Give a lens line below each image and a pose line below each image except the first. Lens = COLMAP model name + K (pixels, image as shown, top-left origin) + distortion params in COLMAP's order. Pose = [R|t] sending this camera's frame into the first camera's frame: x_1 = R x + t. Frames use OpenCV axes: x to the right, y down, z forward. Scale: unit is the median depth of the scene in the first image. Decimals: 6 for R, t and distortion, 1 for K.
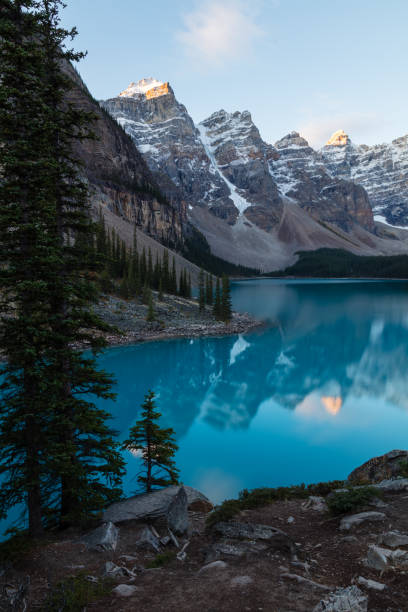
lens RADIAL K [[459.3, 0, 204.0], [0, 459.3, 306.0], [0, 0, 1]] dist [-0.008775, -0.004369]
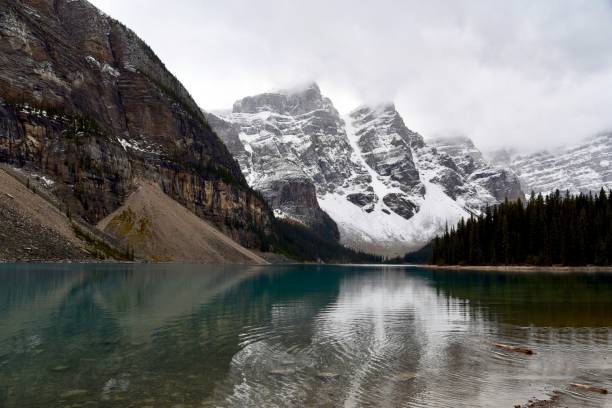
lens RADIAL K [[471.3, 0, 306.0], [0, 471.3, 204.0], [0, 0, 1]] dist [-0.047108, 0.006602]
pose [[0.989228, -0.004849, -0.146300, 0.062873], [-0.024108, 0.980406, -0.195505, 0.004262], [0.144381, 0.196926, 0.969729, 0.012278]]
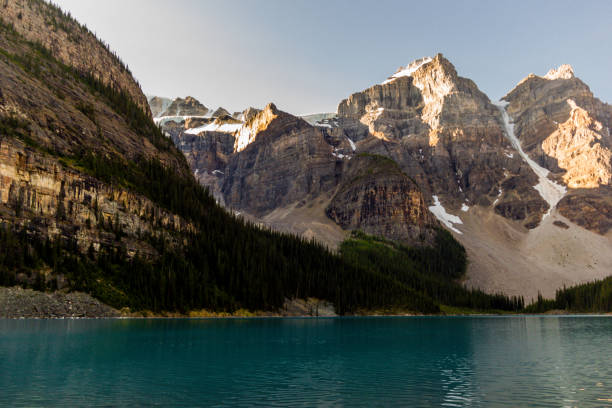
lens RADIAL K [[519.0, 0, 311.2], [0, 519.0, 204.0], [0, 0, 1]] dist [0.020704, 0.000195]
pose [[0.874271, -0.110816, -0.472621, 0.113957], [-0.025384, 0.961827, -0.272477, -0.012021], [0.484775, 0.250215, 0.838085, 0.242678]]
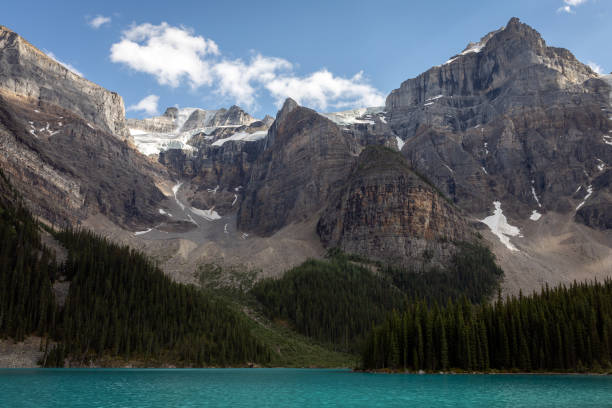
lens RADIAL K [[600.7, 0, 306.0], [0, 600.7, 204.0], [0, 0, 1]] dist [-0.008783, -0.002172]
pose [[0.745555, -0.171288, -0.644056, 0.169292], [-0.051563, 0.948684, -0.311994, -0.021520], [0.664446, 0.265818, 0.698464, 0.367472]]
